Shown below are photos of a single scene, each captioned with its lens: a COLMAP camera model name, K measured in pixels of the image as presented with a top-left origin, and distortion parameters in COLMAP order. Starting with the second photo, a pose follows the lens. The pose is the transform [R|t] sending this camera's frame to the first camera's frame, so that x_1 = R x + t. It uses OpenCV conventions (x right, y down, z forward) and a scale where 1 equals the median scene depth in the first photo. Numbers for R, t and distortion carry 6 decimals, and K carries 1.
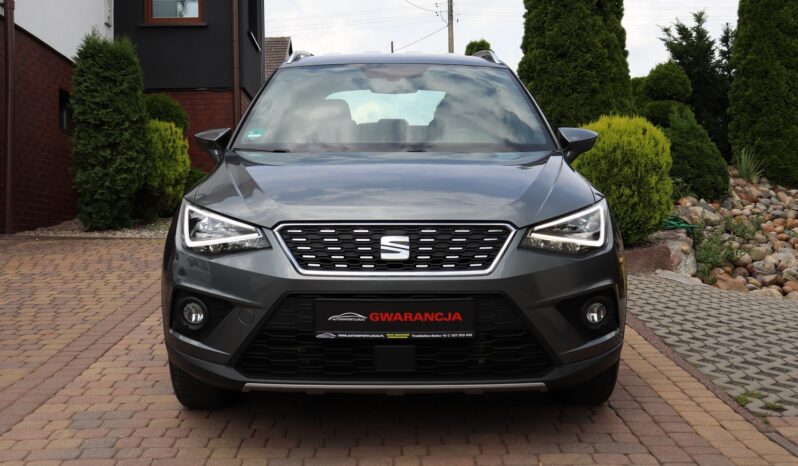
lens RADIAL K [[972.5, 0, 401.9], [0, 972.5, 231.0], [0, 0, 1]] dist [-0.024668, 0.000000]
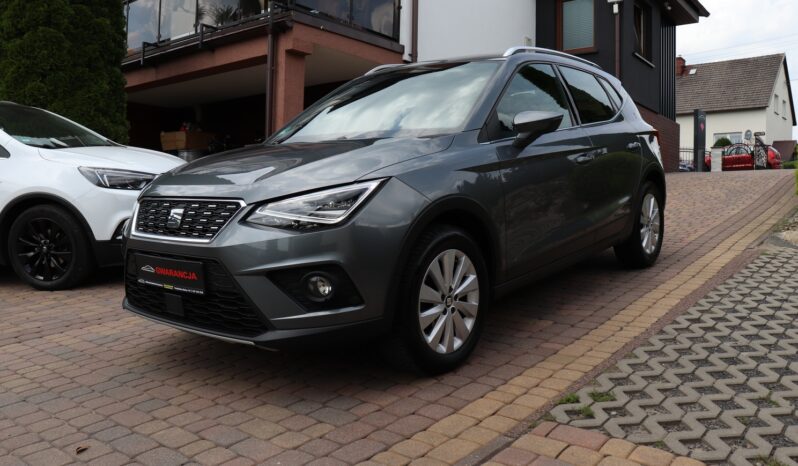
lens RADIAL K [[655.6, 0, 396.9], [0, 655.6, 239.9], [0, 0, 1]] dist [-0.140533, 0.085097]
pose [[0.759298, 0.056389, -0.648296, 0.758133], [-0.016857, 0.997609, 0.067030, -0.015406], [0.650525, -0.039967, 0.758432, 0.544484]]
